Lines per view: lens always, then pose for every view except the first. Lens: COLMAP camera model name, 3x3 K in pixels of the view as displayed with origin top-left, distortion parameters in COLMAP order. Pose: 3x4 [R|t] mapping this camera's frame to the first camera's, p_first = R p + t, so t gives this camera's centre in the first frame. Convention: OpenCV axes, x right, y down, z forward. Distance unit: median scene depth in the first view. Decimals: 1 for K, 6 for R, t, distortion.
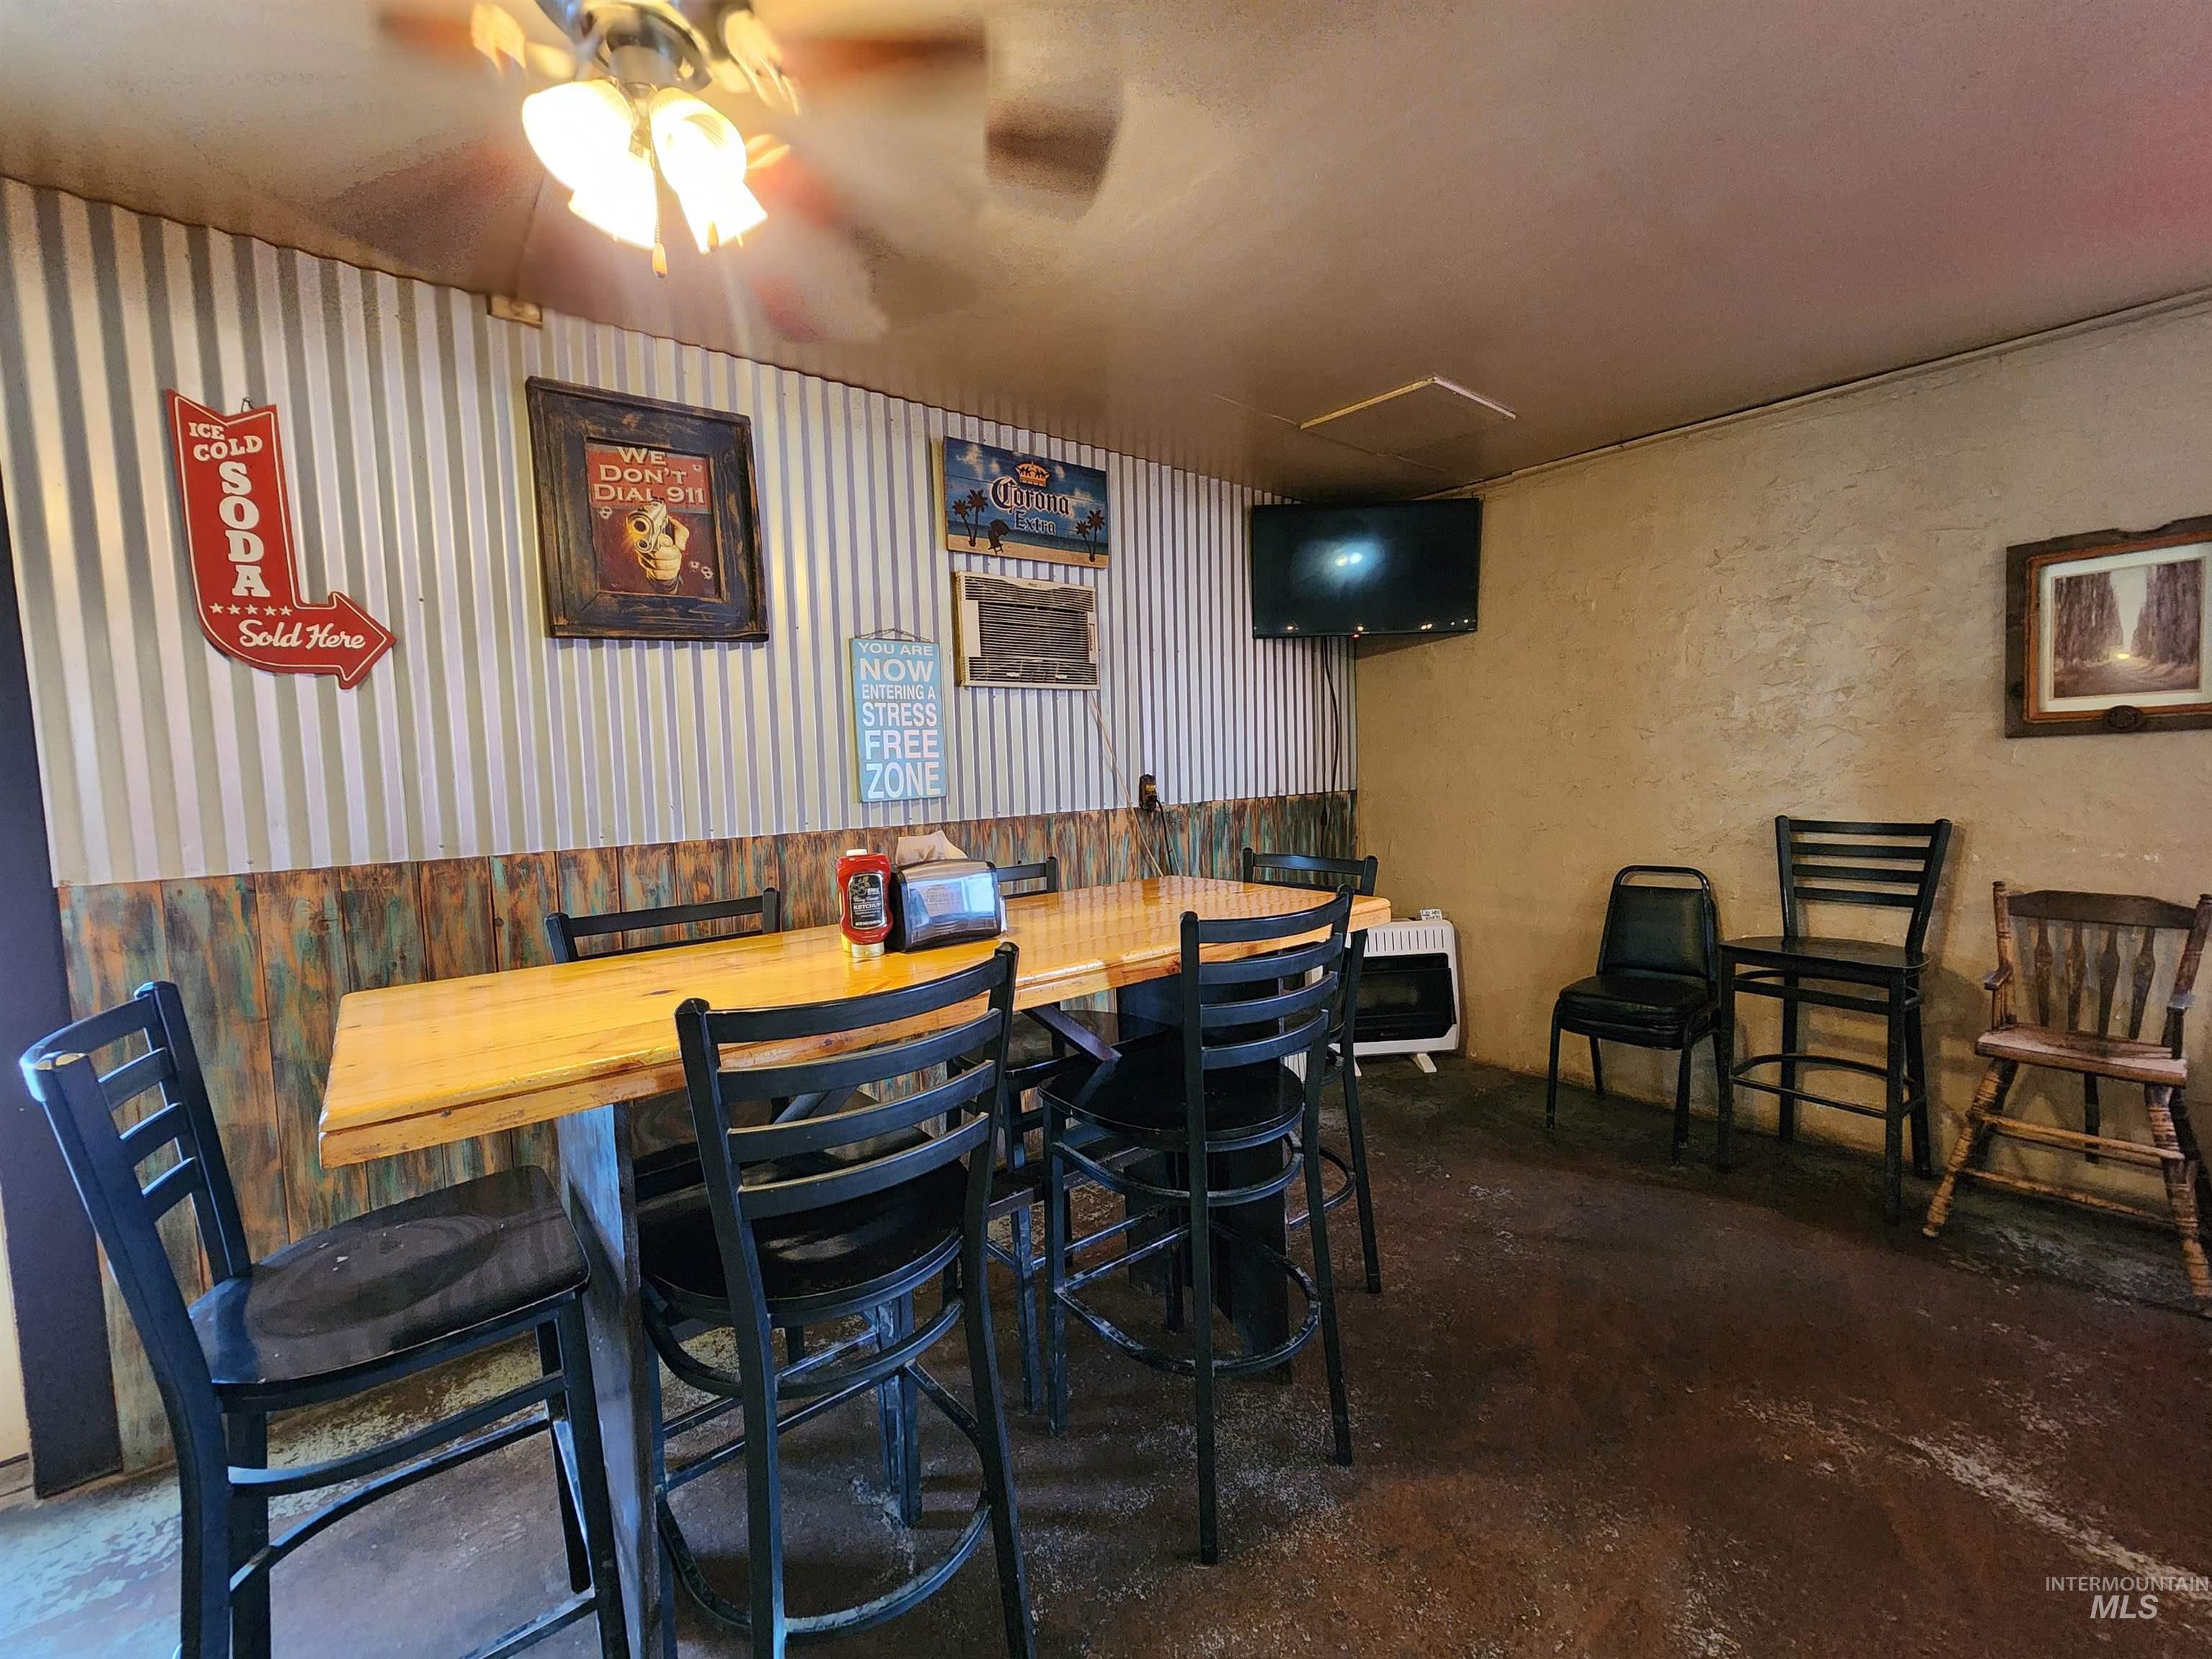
lens RADIAL K [[905.6, 0, 1091.9], [0, 905.6, 827.2], [0, 0, 1]] dist [-0.001834, 0.001599]
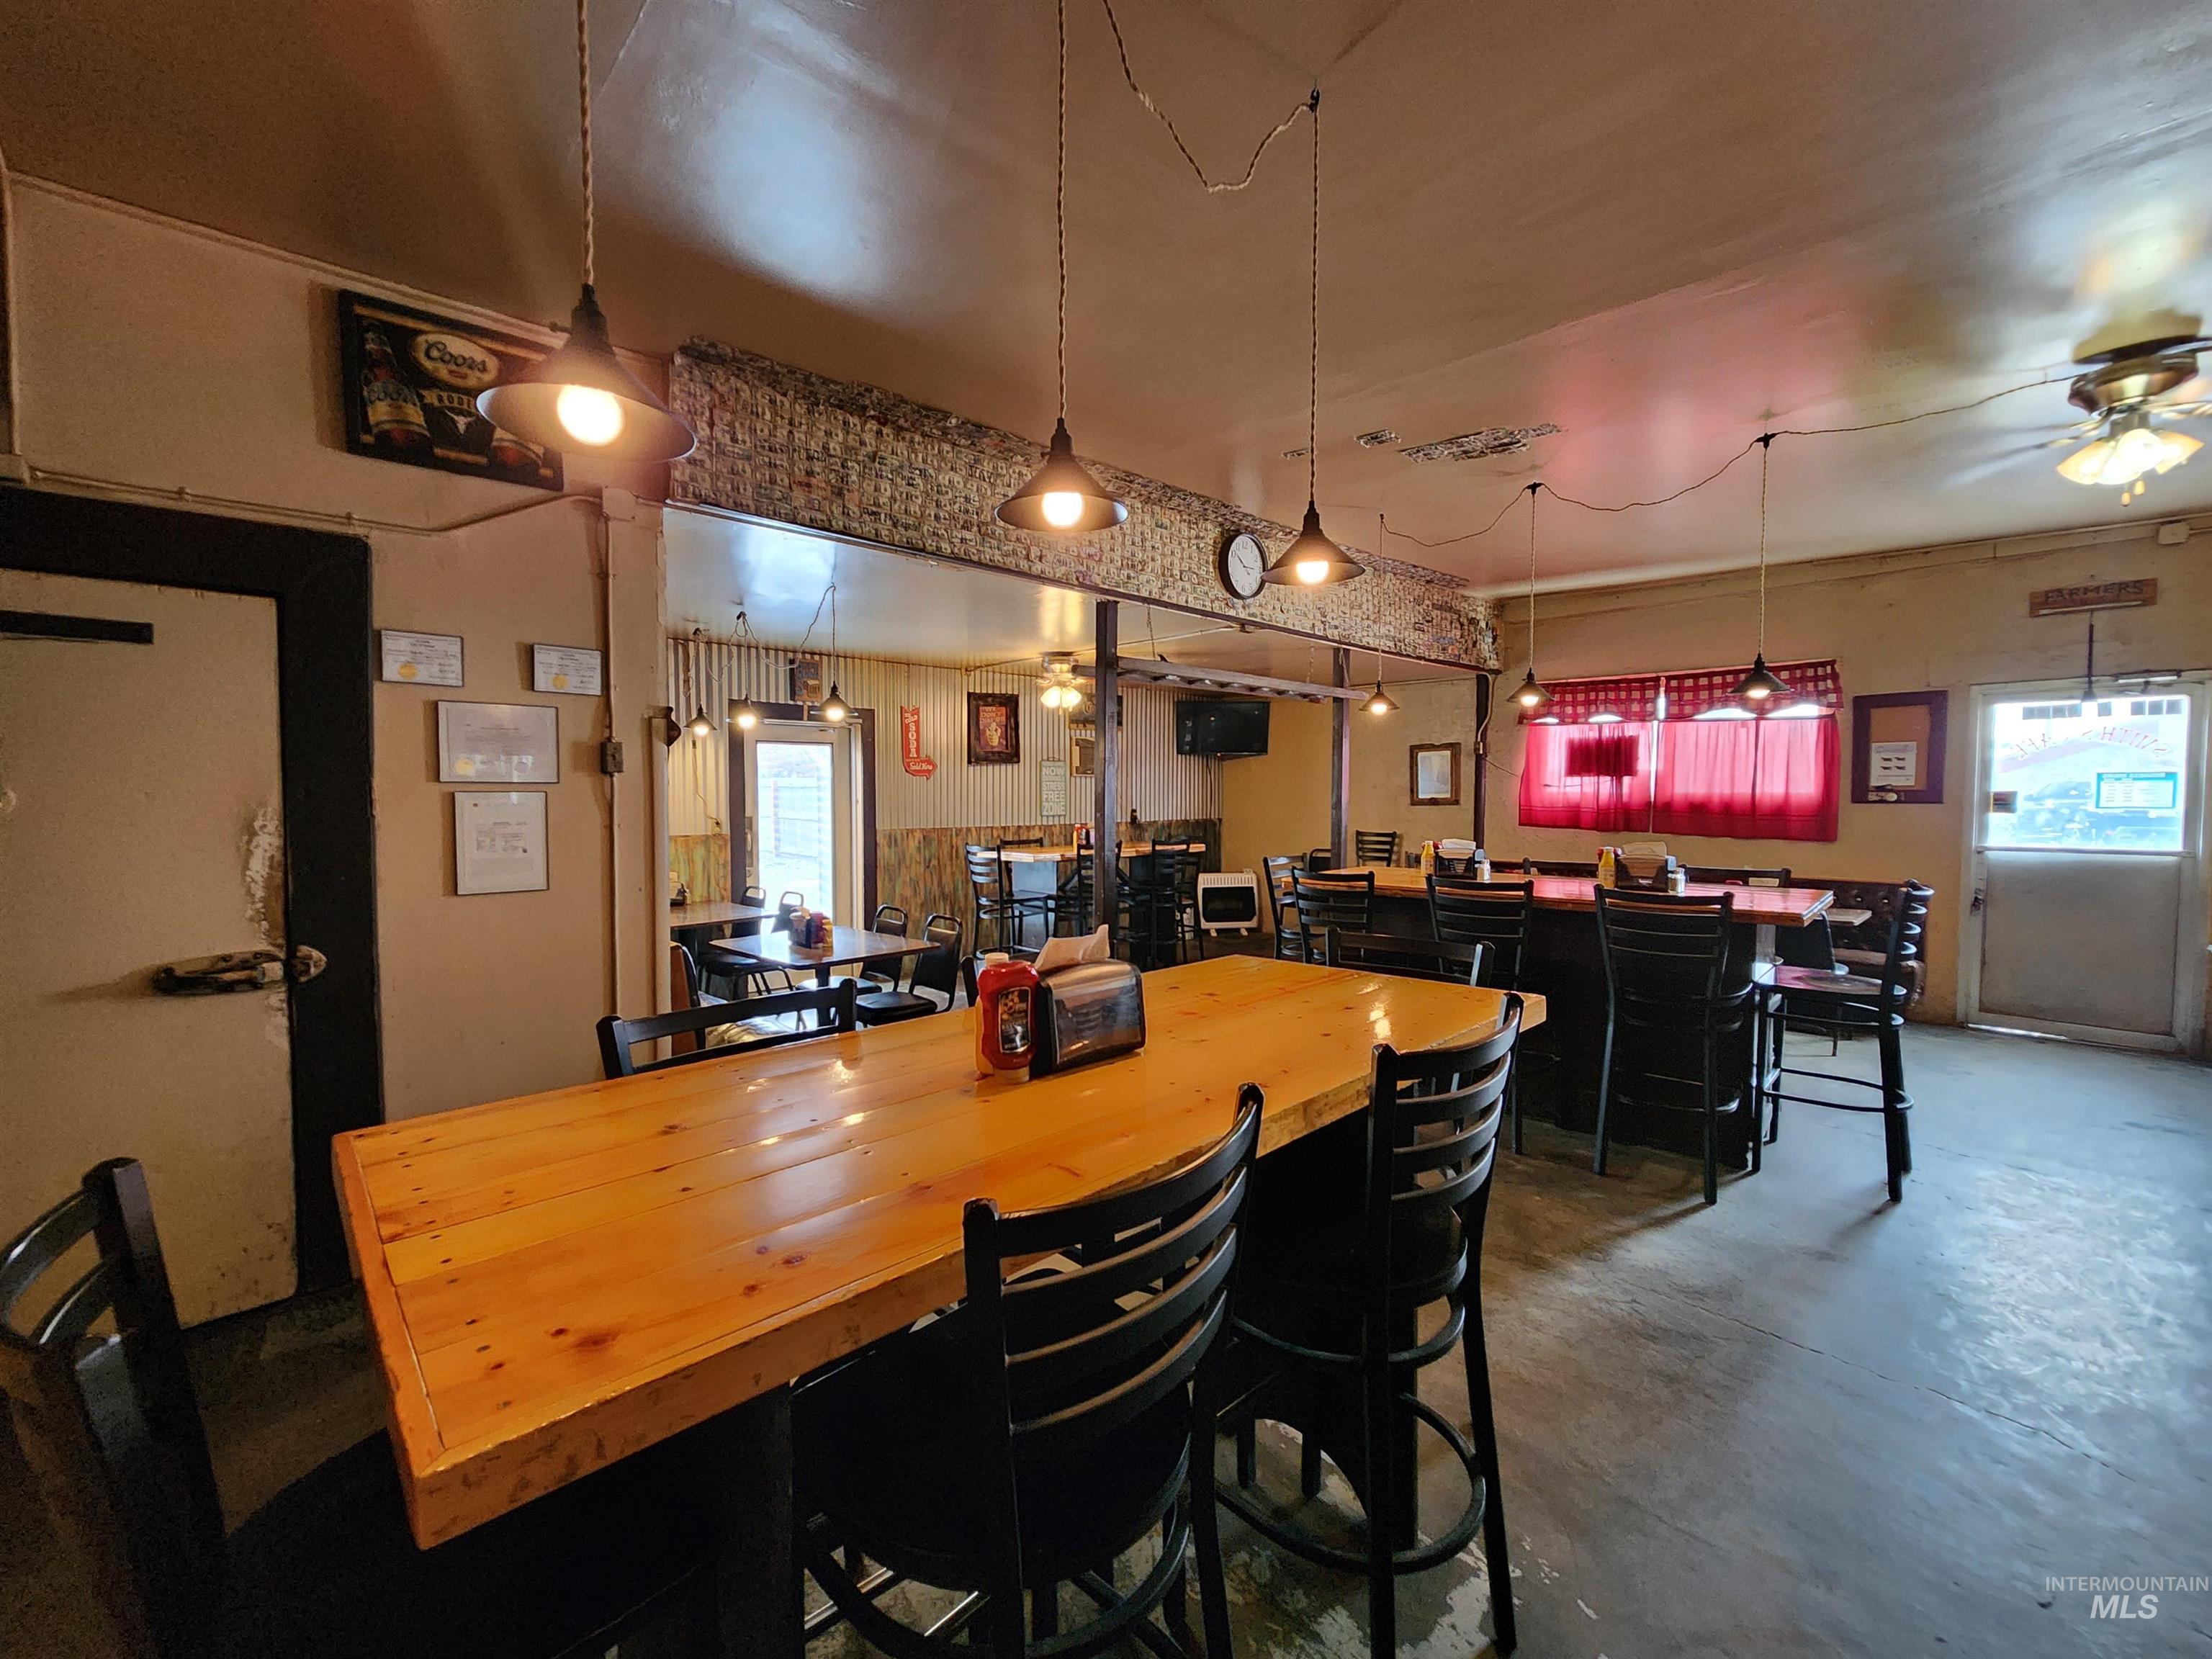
lens RADIAL K [[905.6, 0, 1102.9], [0, 905.6, 824.4], [0, 0, 1]] dist [-0.001834, 0.001599]
pose [[0.997028, 0.028989, 0.071379, -0.276906], [-0.026447, 0.998991, -0.036303, 0.108833], [-0.072360, 0.034307, 0.996788, -2.074048]]
